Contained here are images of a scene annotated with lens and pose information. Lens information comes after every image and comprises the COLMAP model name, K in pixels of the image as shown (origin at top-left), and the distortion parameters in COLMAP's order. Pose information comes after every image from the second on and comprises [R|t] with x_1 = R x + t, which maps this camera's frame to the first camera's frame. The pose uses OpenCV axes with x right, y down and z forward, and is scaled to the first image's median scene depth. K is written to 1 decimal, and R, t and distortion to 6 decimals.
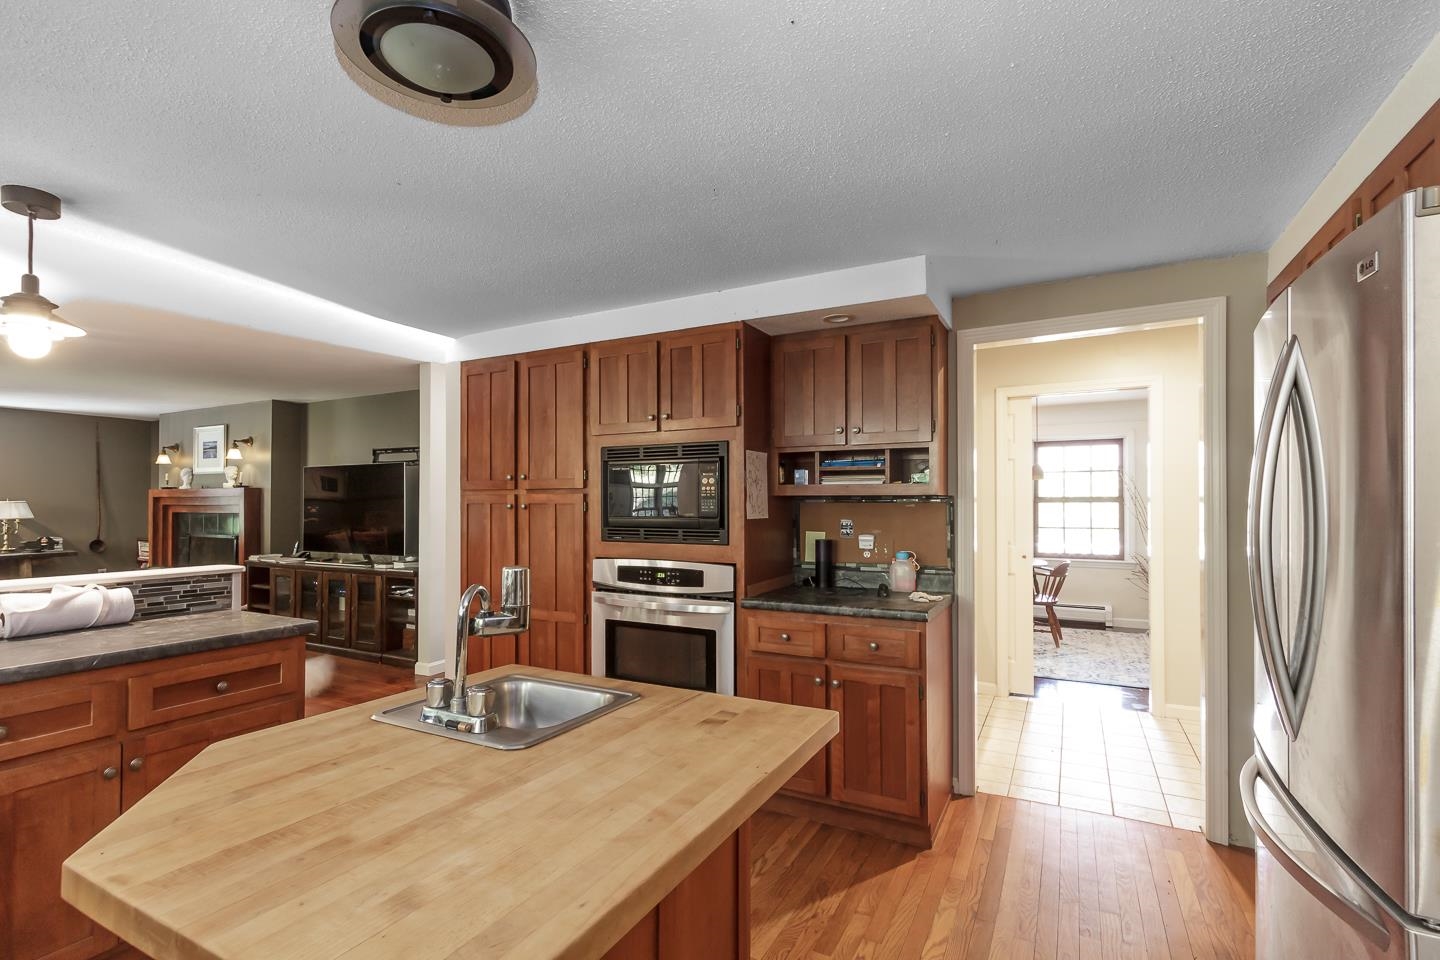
lens RADIAL K [[664.2, 0, 753.3], [0, 664.2, 520.2], [0, 0, 1]] dist [0.002075, -0.000115]
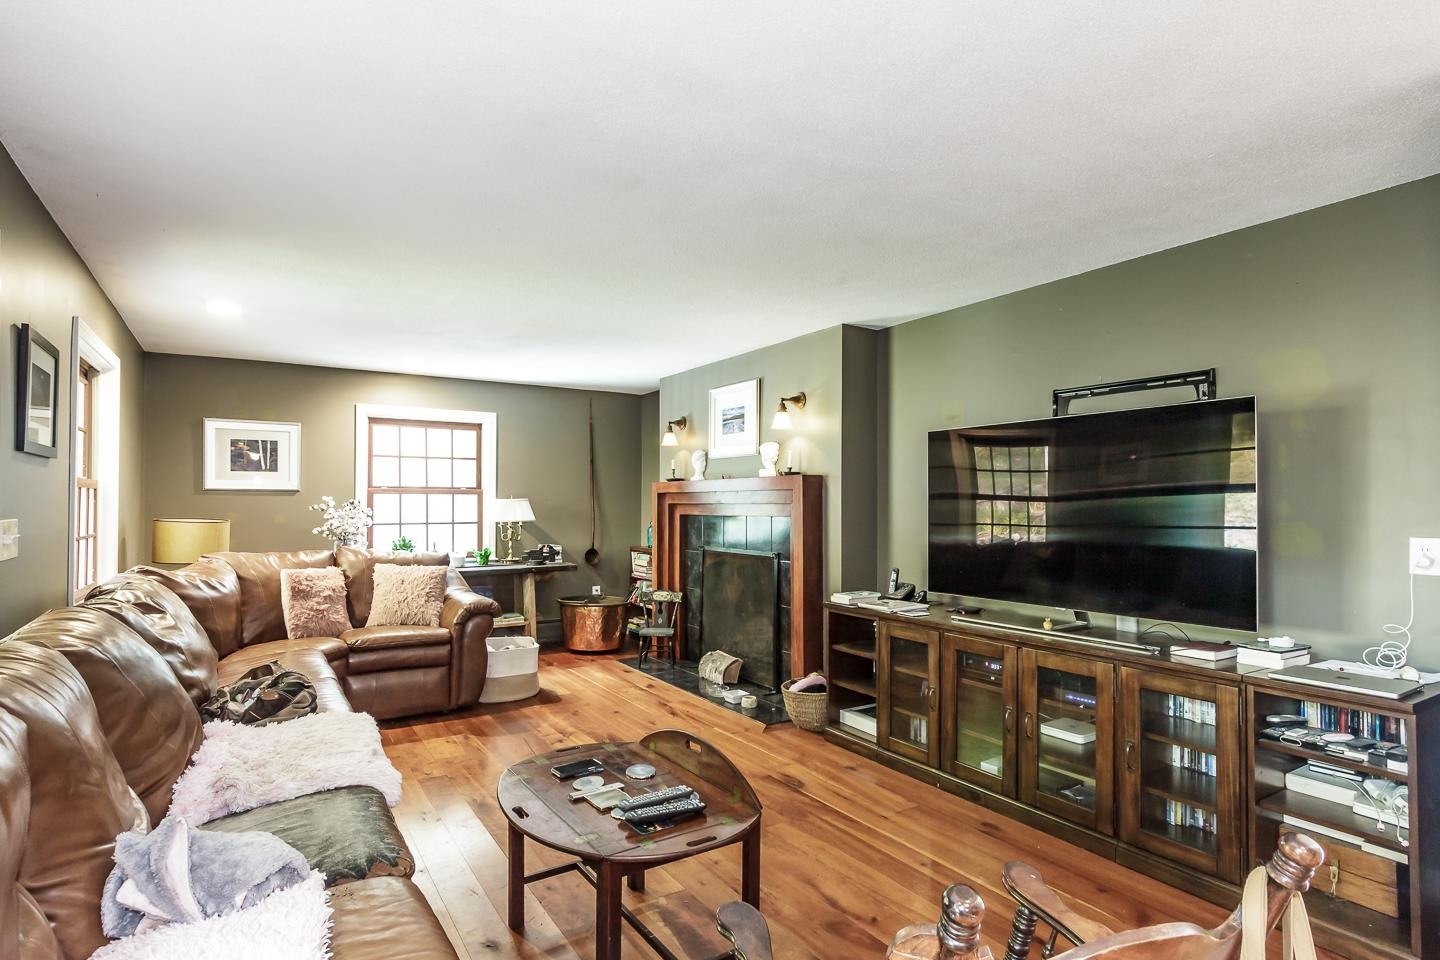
lens RADIAL K [[721.0, 0, 714.8], [0, 721.0, 494.8], [0, 0, 1]] dist [0.004374, 0.000397]
pose [[0.862377, -0.008554, -0.506194, -0.687931], [-0.006988, 0.999561, -0.028796, -0.016010], [0.506218, 0.028370, 0.861939, 0.545779]]
